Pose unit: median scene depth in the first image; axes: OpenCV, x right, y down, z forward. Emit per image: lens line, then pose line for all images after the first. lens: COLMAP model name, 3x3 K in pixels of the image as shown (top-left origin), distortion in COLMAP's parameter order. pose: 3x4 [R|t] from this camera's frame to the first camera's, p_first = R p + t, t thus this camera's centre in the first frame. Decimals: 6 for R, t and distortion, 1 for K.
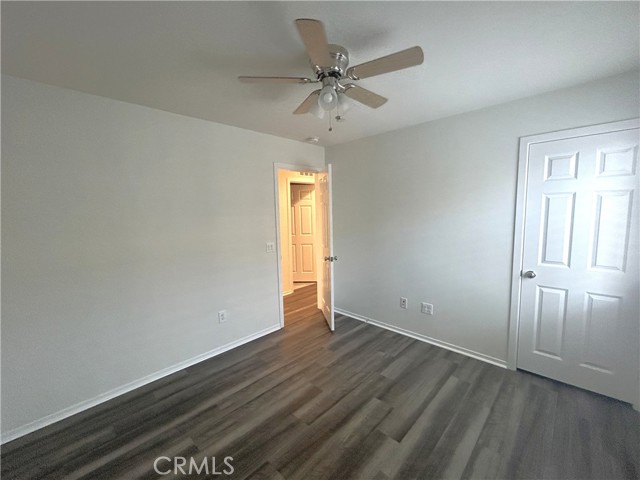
lens RADIAL K [[262.1, 0, 317.9], [0, 262.1, 241.1], [0, 0, 1]] dist [-0.000472, 0.000203]
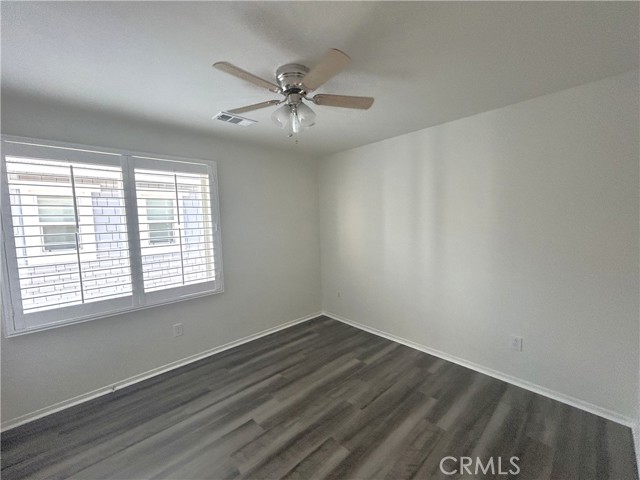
lens RADIAL K [[262.1, 0, 317.9], [0, 262.1, 241.1], [0, 0, 1]] dist [-0.000472, 0.000203]
pose [[-0.997786, 0.040633, 0.052658, -0.061352], [0.049376, 0.982952, 0.177111, -0.167740], [-0.044564, 0.179319, -0.982781, 1.671605]]
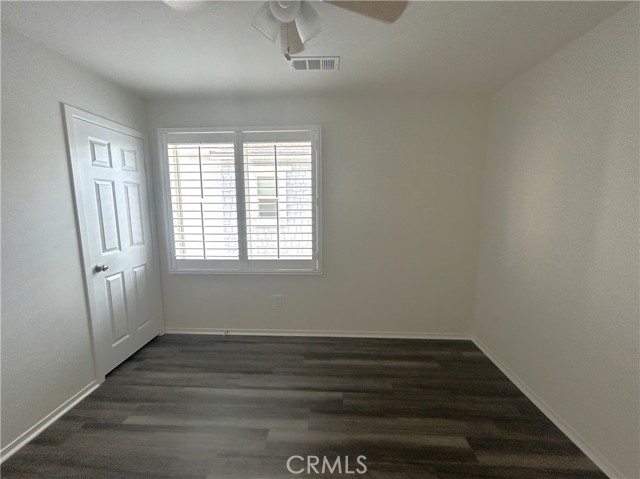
lens RADIAL K [[270.4, 0, 319.2], [0, 270.4, 238.3], [0, 0, 1]] dist [0.000930, 0.000462]
pose [[-0.663646, -0.090675, 0.742531, -0.428475], [0.090213, 0.975680, 0.199775, -0.104074], [-0.742587, 0.199566, -0.639326, 1.150870]]
